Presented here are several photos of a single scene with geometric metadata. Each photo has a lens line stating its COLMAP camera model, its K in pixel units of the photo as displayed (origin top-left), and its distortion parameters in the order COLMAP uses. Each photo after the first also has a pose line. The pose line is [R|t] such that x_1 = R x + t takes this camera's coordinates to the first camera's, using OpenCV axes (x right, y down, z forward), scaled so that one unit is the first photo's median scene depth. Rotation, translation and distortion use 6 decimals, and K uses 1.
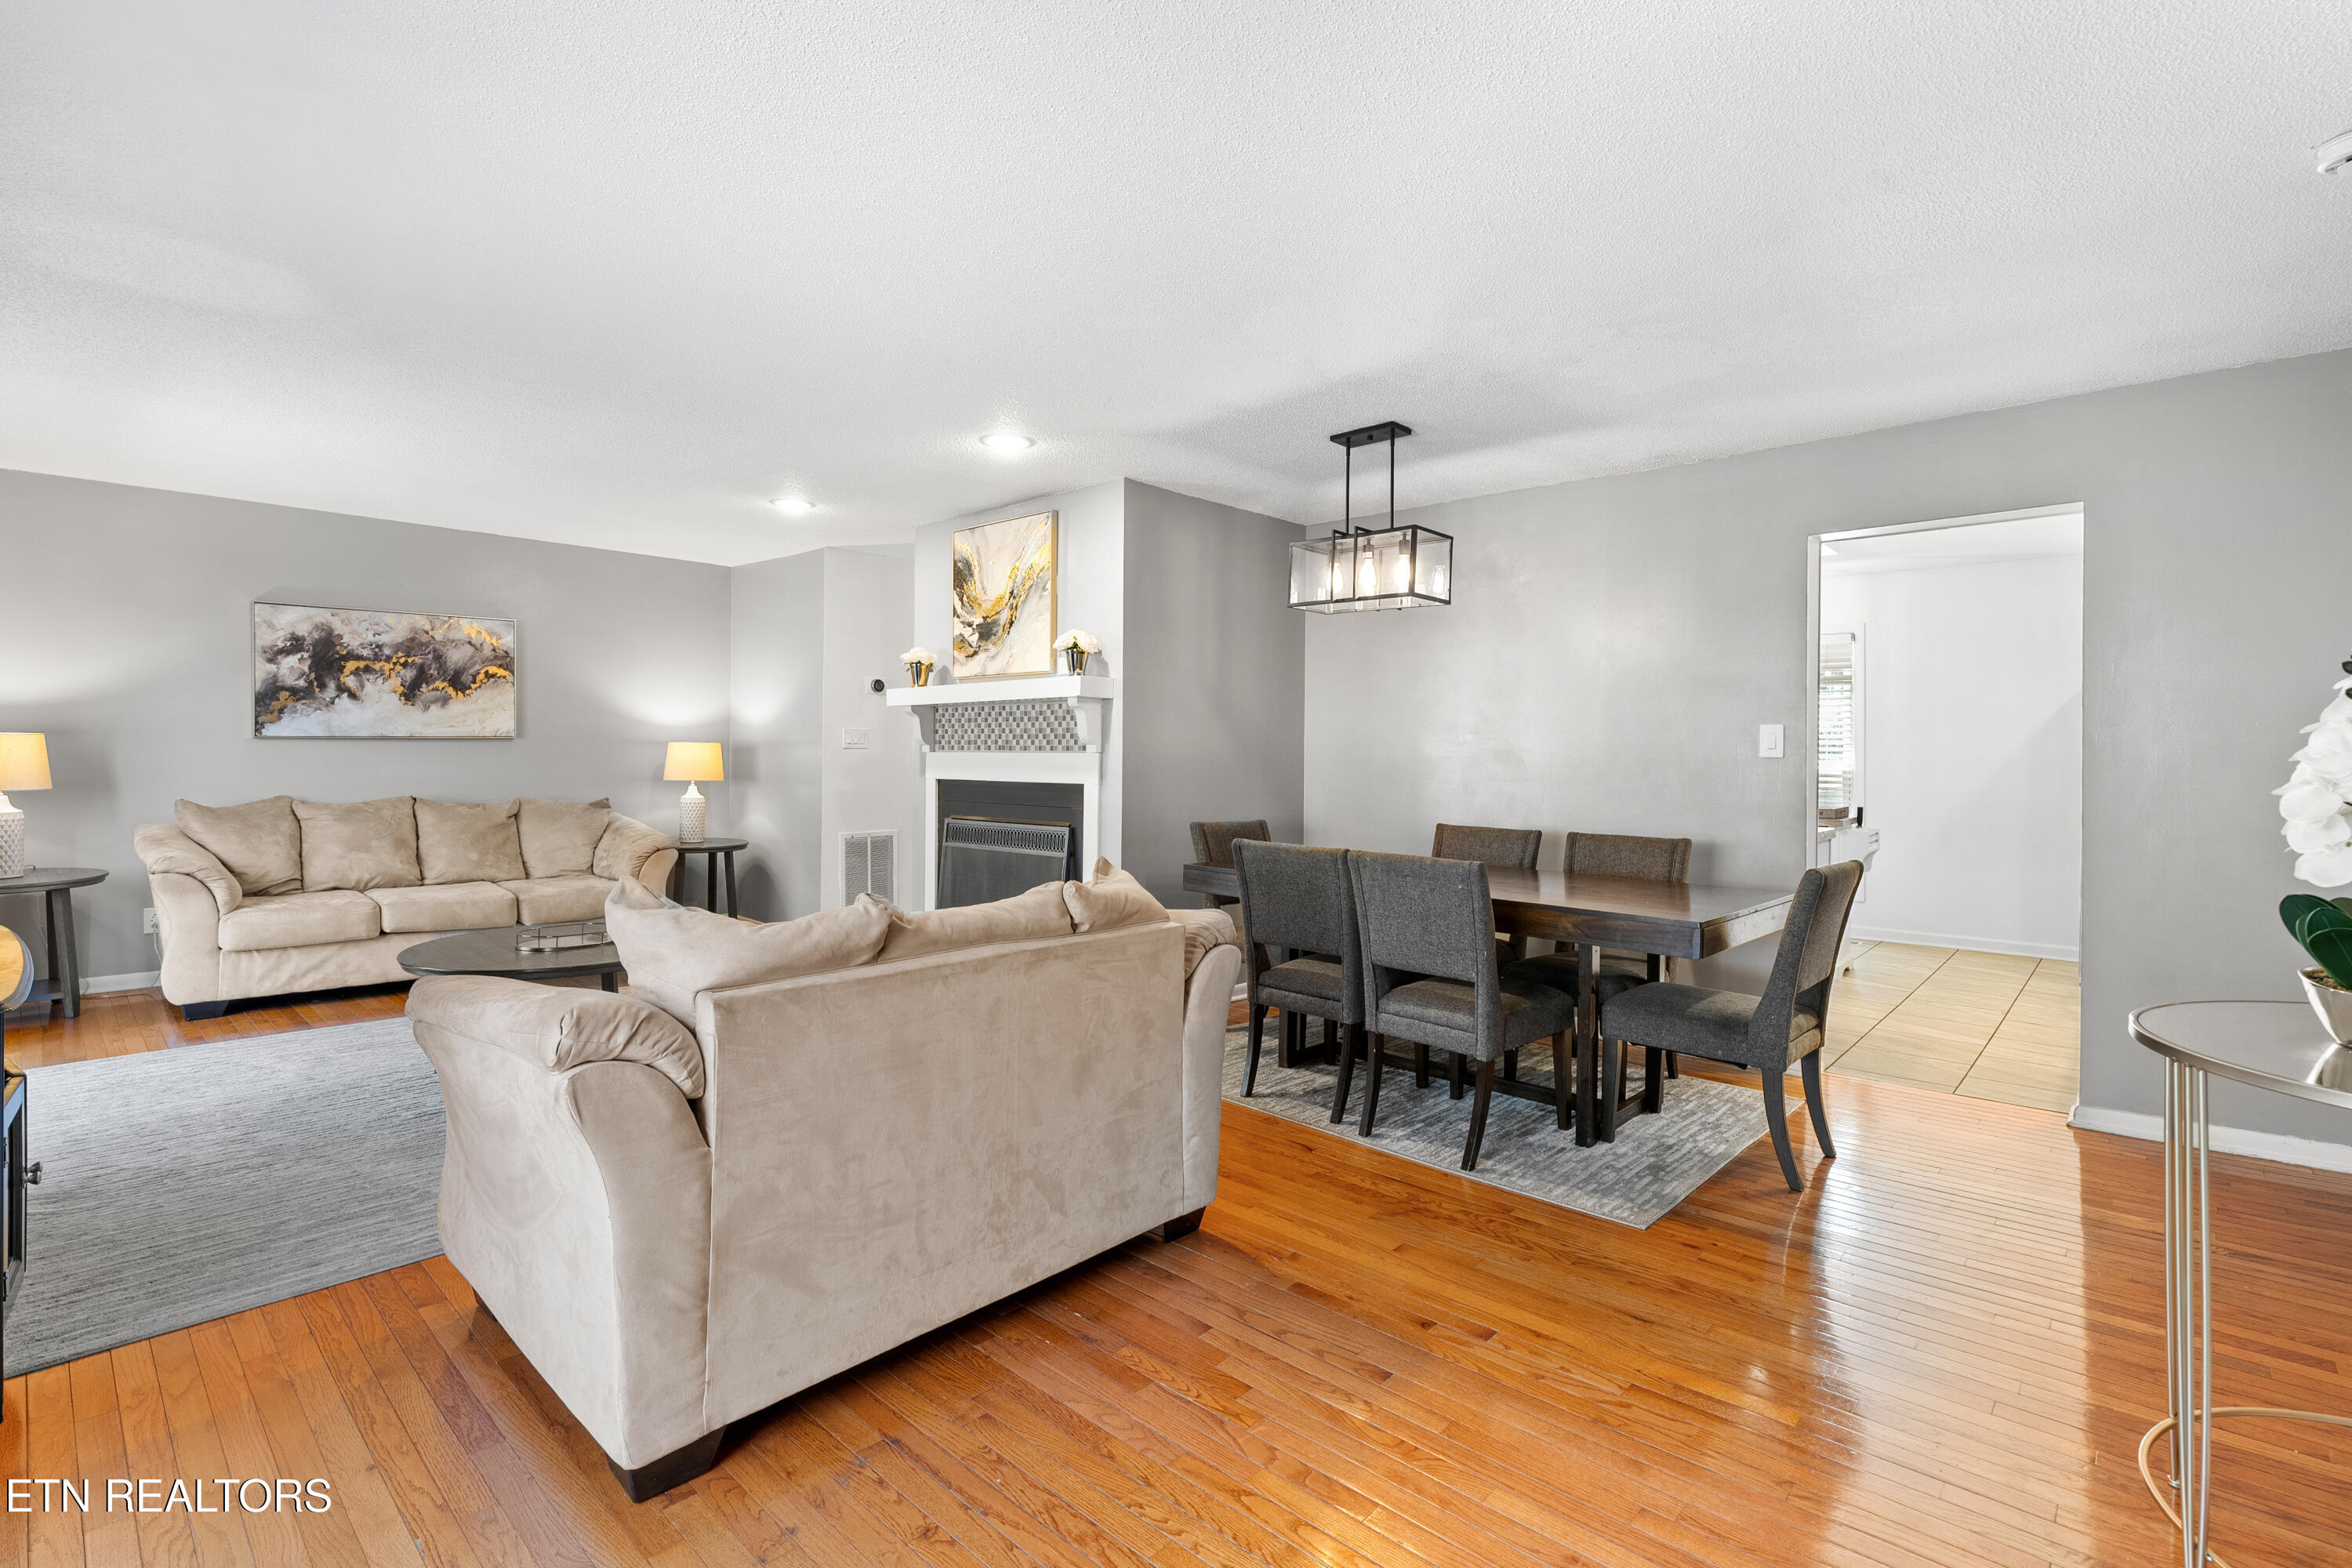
lens RADIAL K [[1072.8, 0, 1176.0], [0, 1072.8, 784.0], [0, 0, 1]] dist [-0.007385, 0.001325]
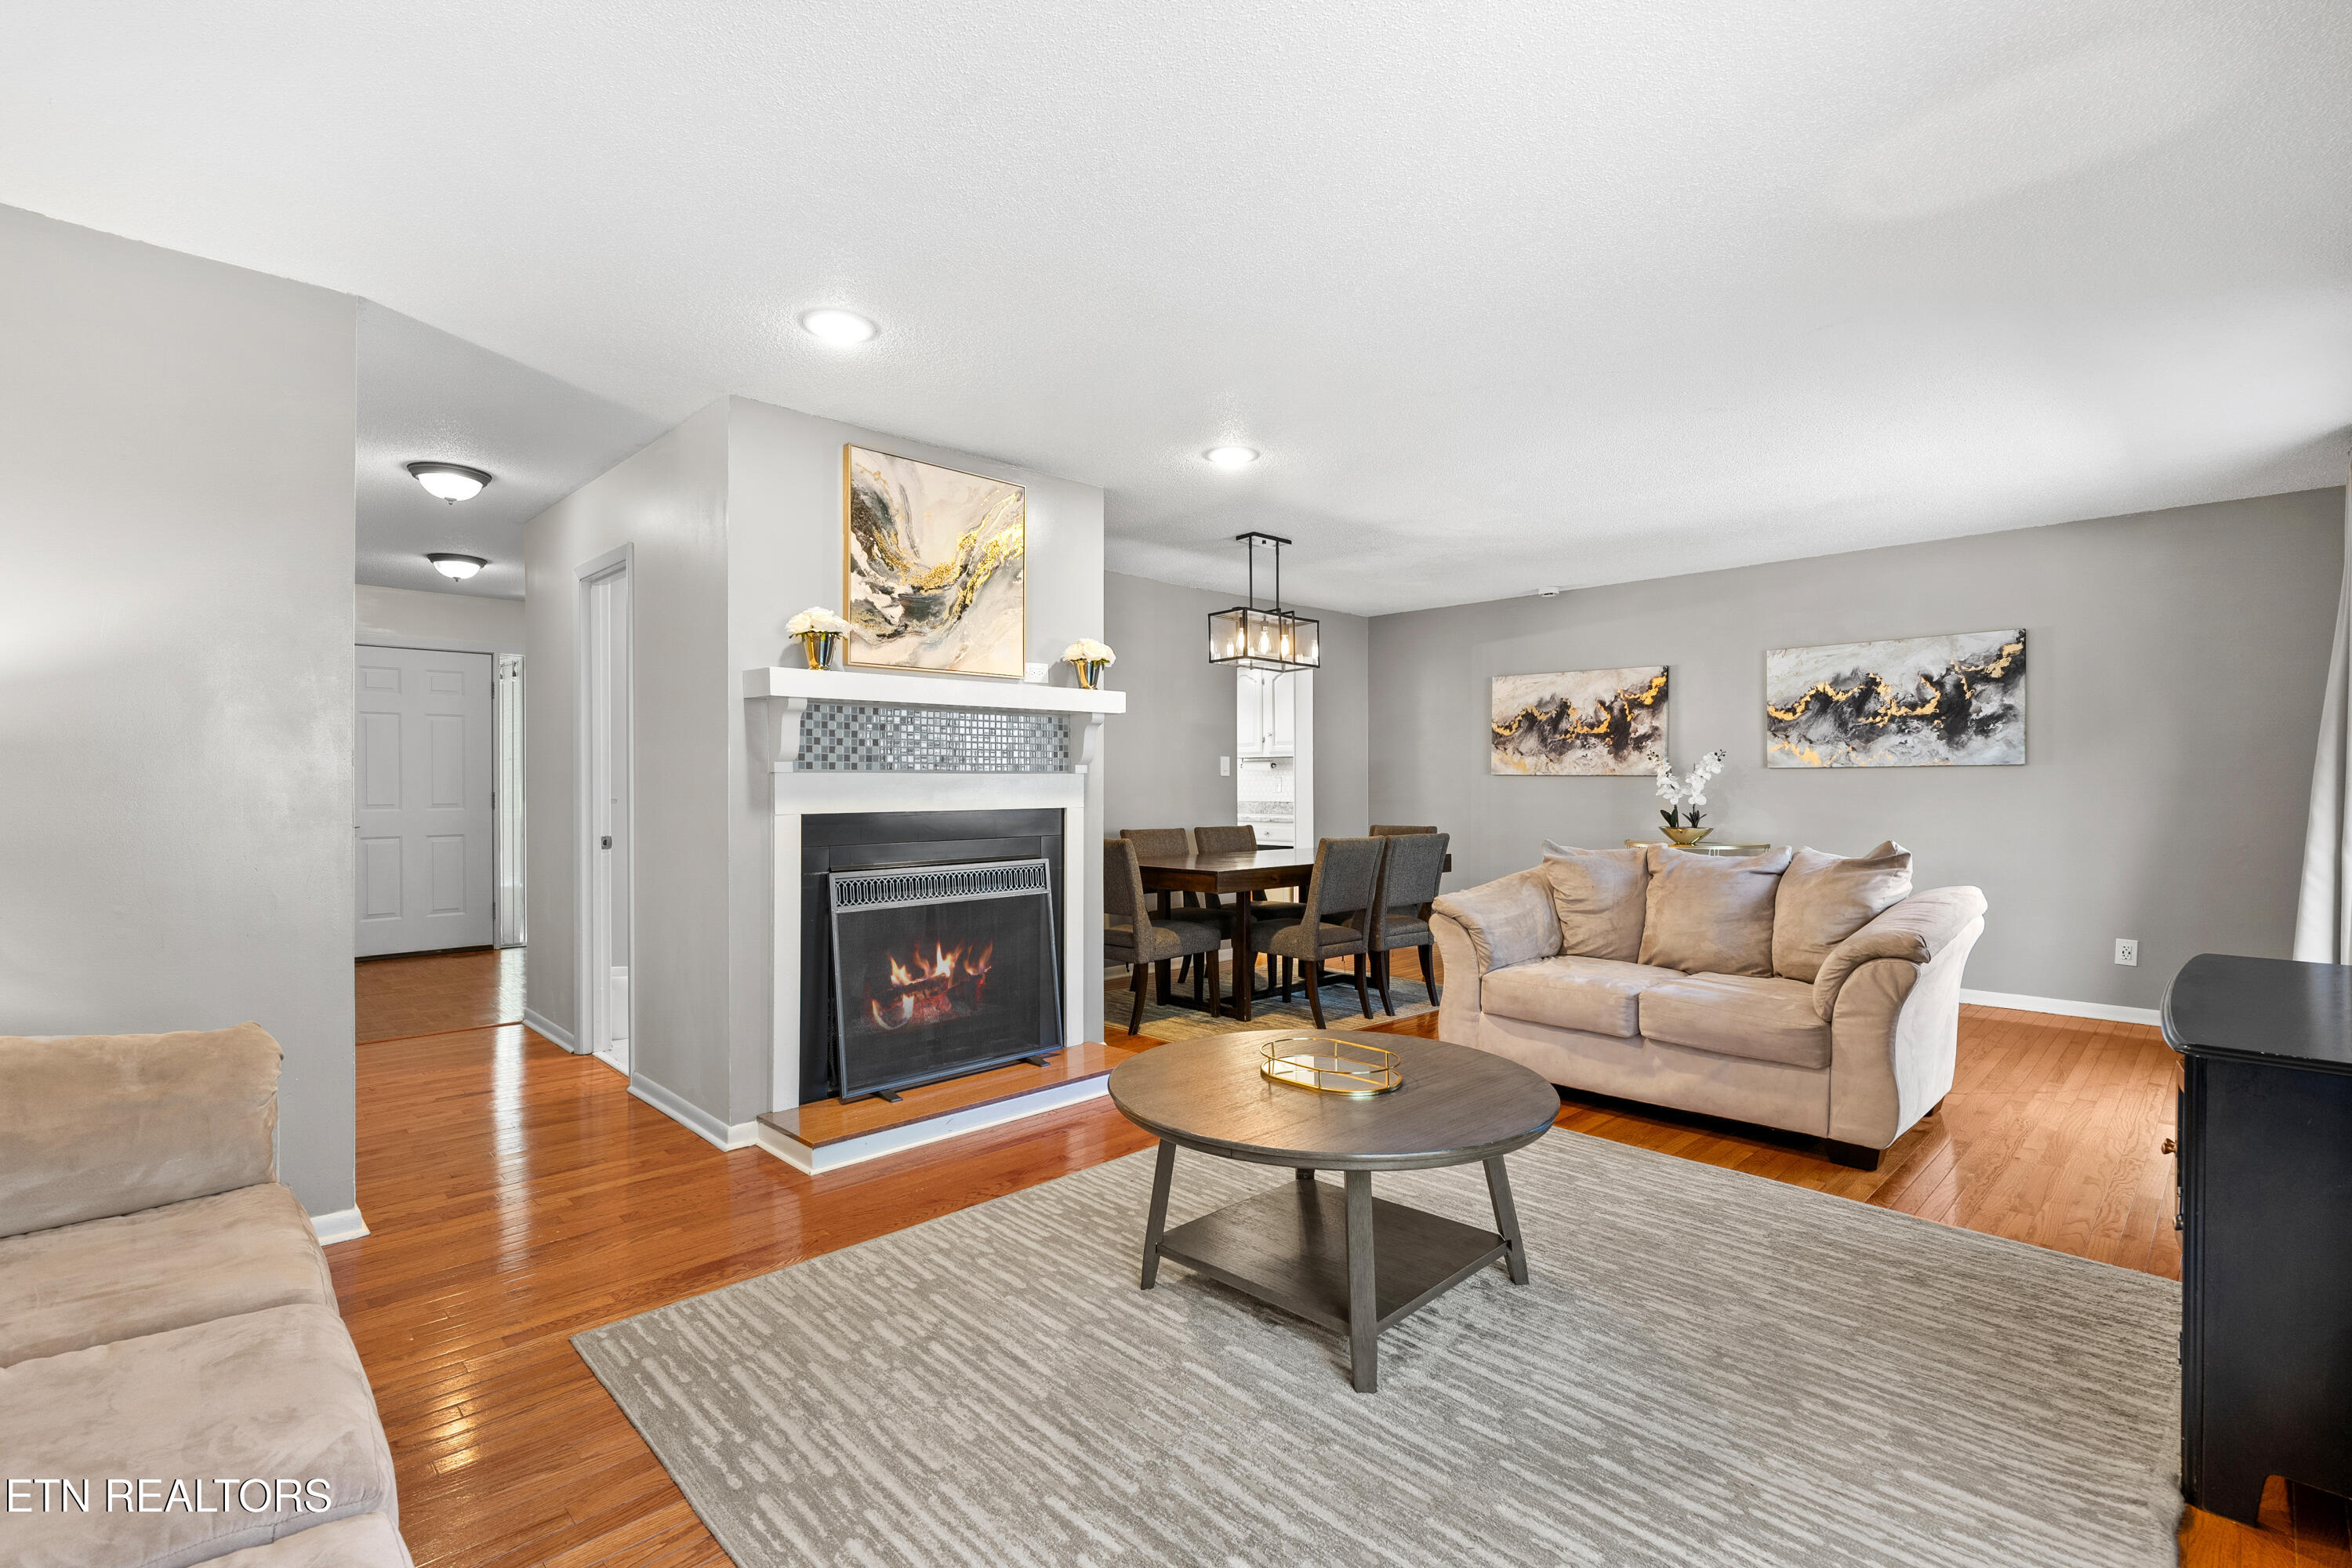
lens RADIAL K [[1072.8, 0, 1176.0], [0, 1072.8, 784.0], [0, 0, 1]] dist [-0.007385, 0.001325]
pose [[0.046283, -0.015909, 0.998802, -0.906651], [0.027519, 0.999514, 0.014645, -0.028074], [-0.998549, 0.026808, 0.046698, 0.798577]]
